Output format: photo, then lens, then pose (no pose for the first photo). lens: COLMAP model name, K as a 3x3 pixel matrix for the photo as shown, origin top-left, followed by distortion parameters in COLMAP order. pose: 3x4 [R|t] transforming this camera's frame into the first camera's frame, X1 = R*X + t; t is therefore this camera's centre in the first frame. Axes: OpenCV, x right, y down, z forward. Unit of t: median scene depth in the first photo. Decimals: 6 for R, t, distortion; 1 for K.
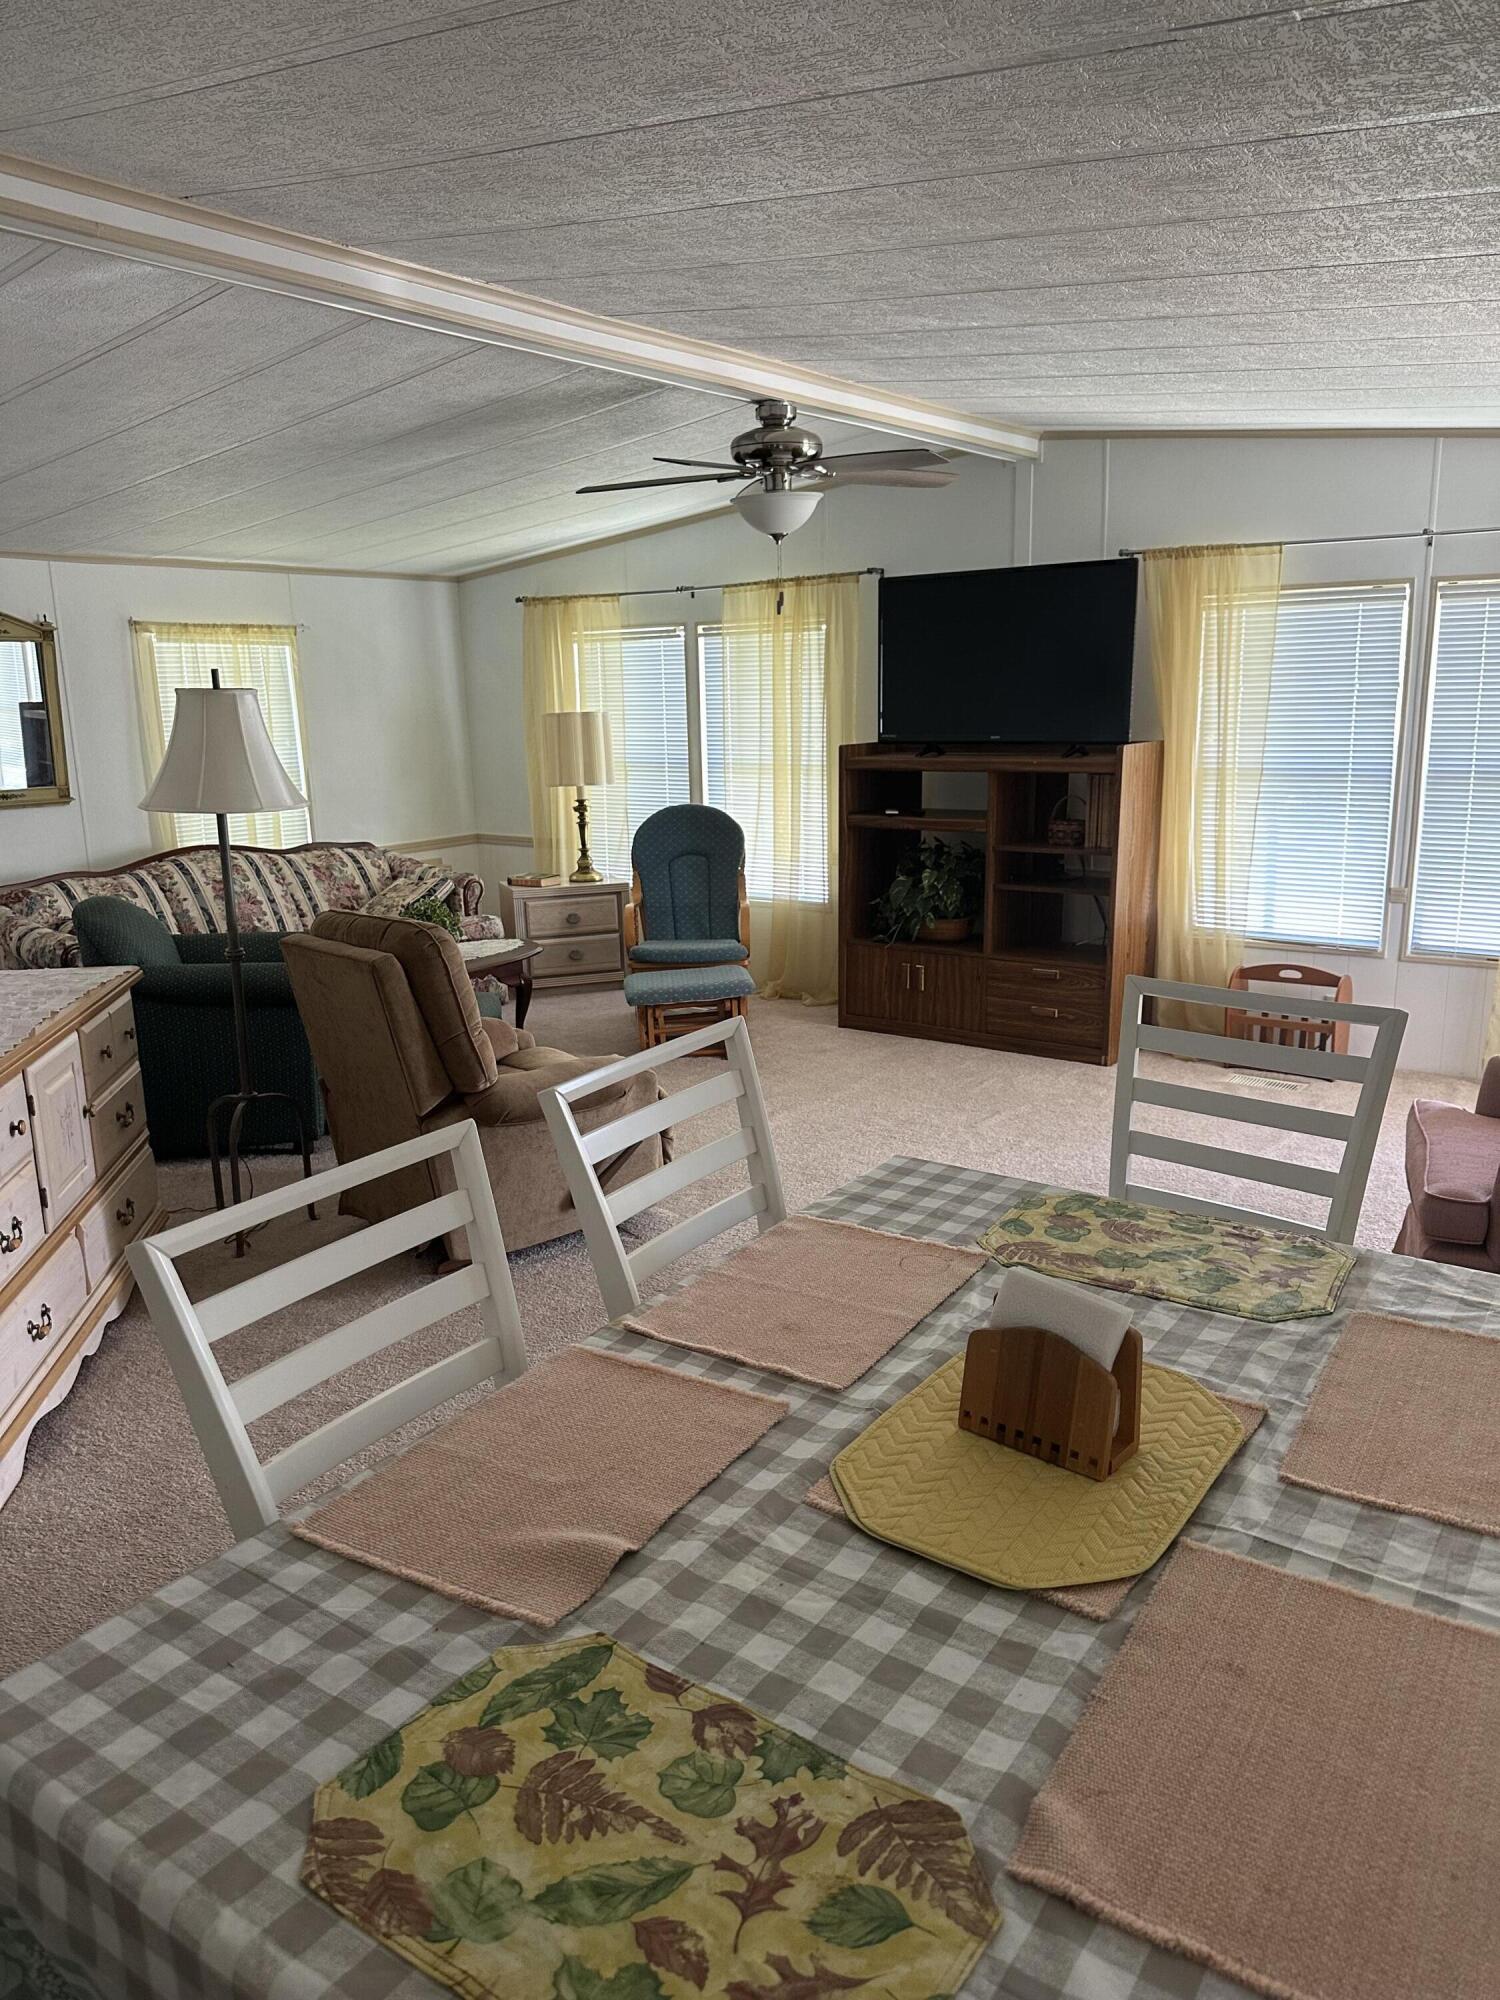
lens RADIAL K [[1399.8, 0, 741.5], [0, 1399.8, 1016.1], [0, 0, 1]] dist [0.006643, 0.001204]
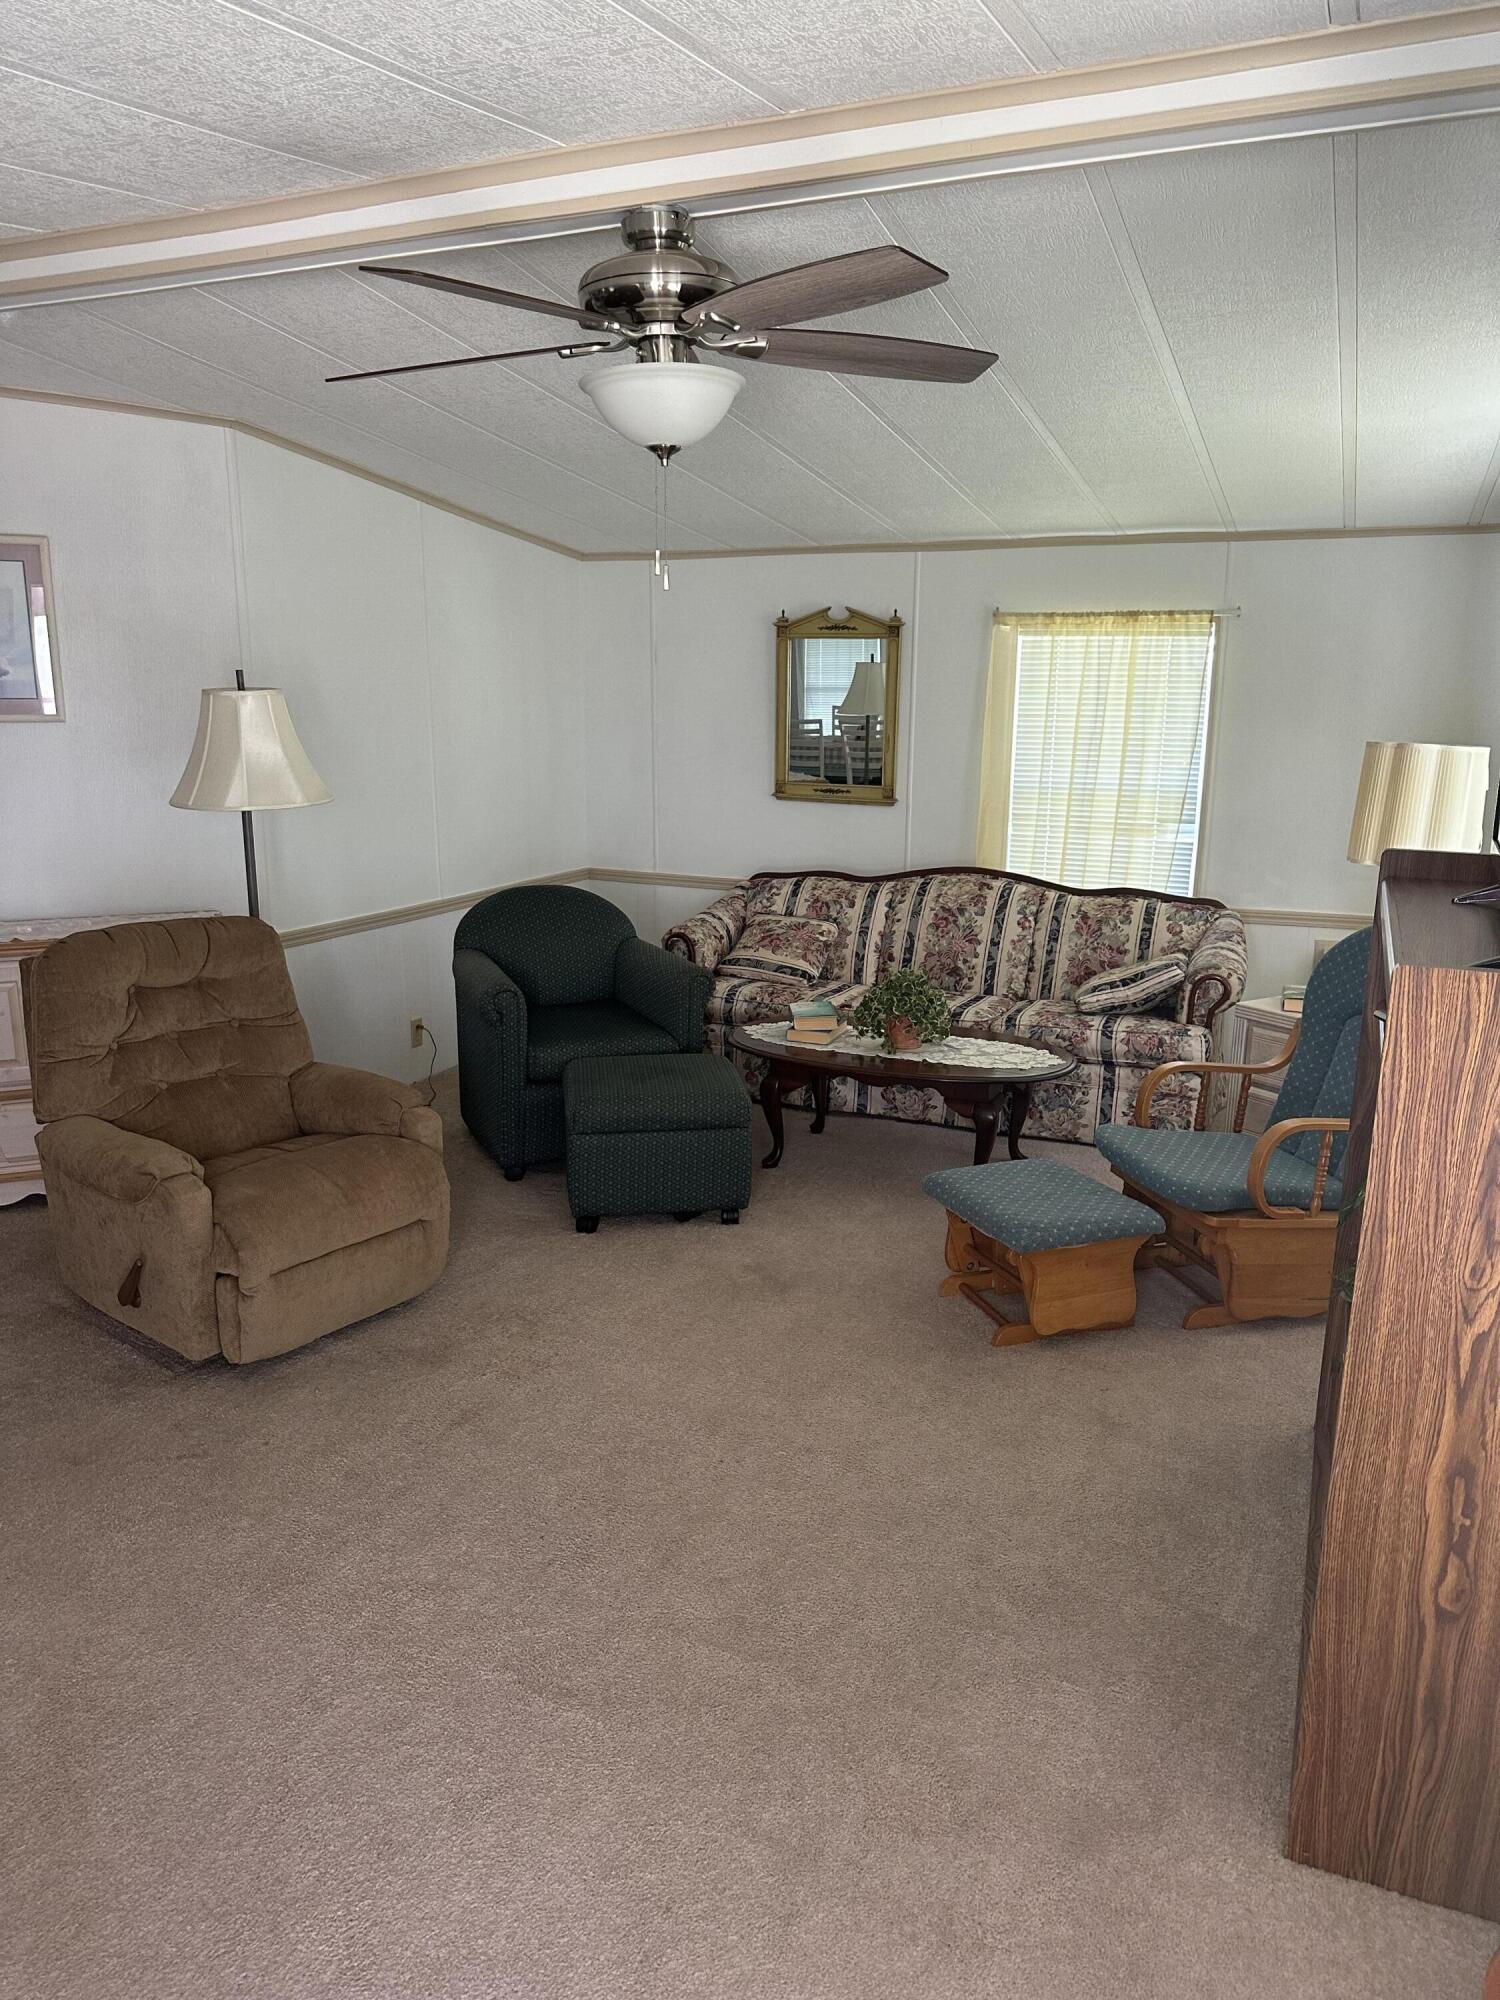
lens RADIAL K [[1399.8, 0, 749.6], [0, 1399.8, 1007.2], [0, 0, 1]] dist [0.006643, 0.001204]
pose [[0.223187, 0.228949, -0.947507, 0.431038], [-0.236051, 0.955789, 0.175348, -0.158015], [0.945763, 0.184525, 0.267363, 0.647910]]
